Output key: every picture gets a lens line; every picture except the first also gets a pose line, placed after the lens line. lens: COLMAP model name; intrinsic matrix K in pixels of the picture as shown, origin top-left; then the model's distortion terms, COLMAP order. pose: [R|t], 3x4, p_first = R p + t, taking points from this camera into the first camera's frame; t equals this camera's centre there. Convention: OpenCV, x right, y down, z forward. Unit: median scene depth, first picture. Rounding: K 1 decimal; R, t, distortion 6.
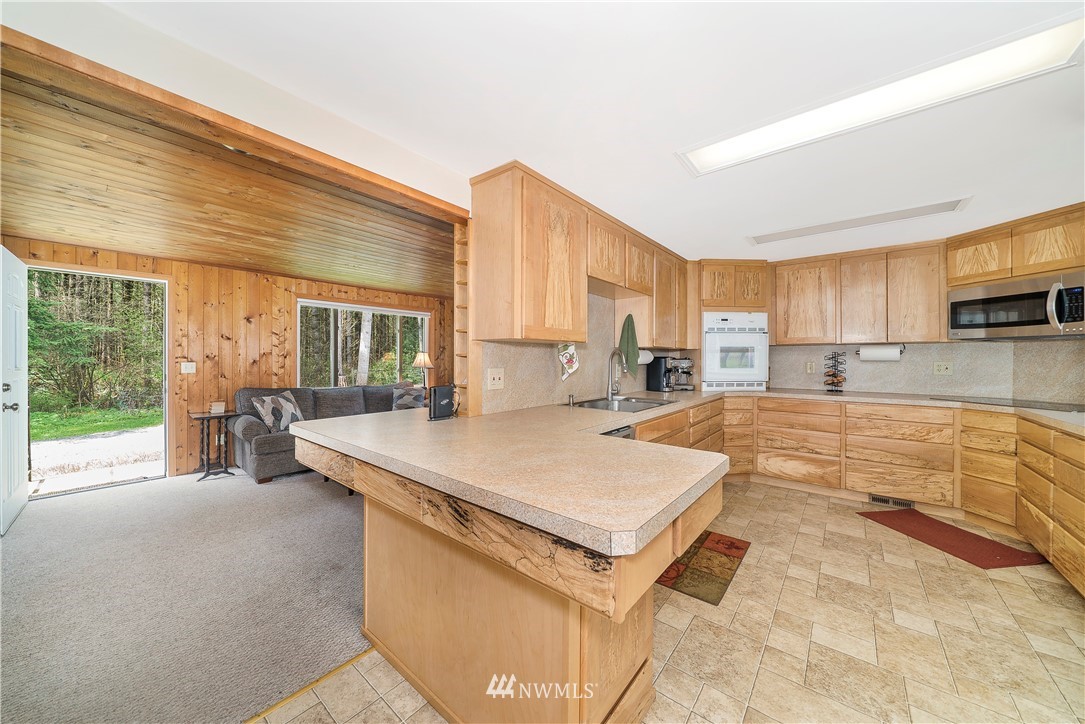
lens RADIAL K [[375.0, 0, 544.4], [0, 375.0, 356.0], [0, 0, 1]] dist [-0.000408, 0.000206]
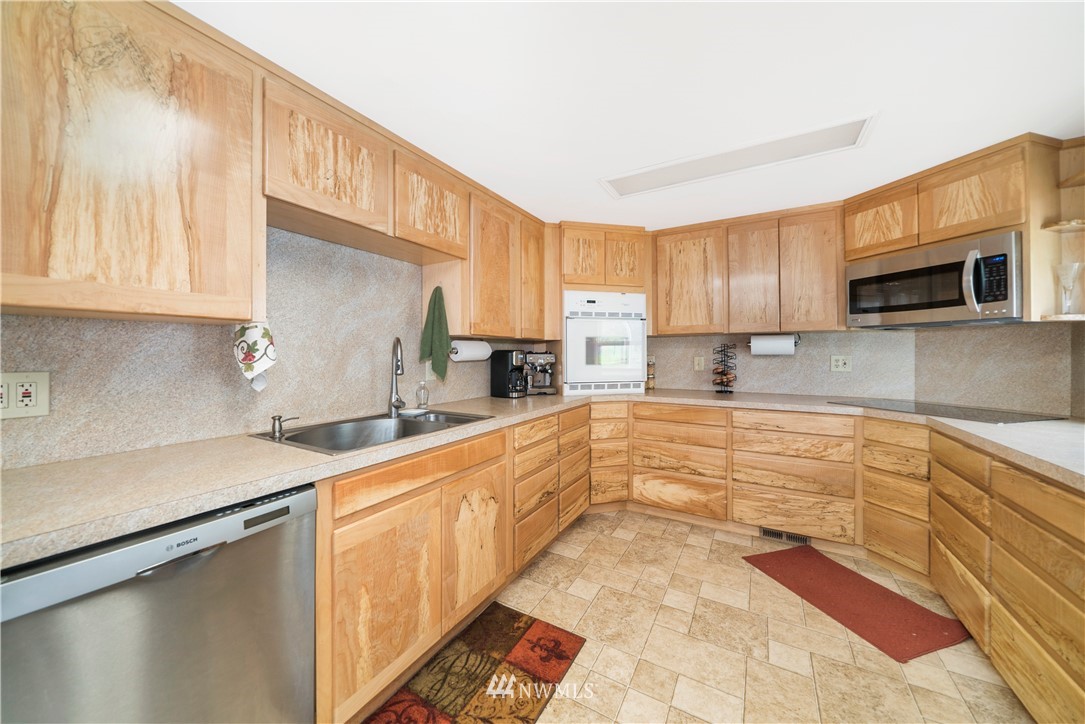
lens RADIAL K [[375.0, 0, 543.7], [0, 375.0, 347.8], [0, 0, 1]] dist [-0.000118, -0.000084]
pose [[0.988029, -0.000156, 0.154268, 0.312907], [0.001448, 0.999965, -0.008264, 0.004356], [-0.154261, 0.008389, 0.987994, 0.307156]]
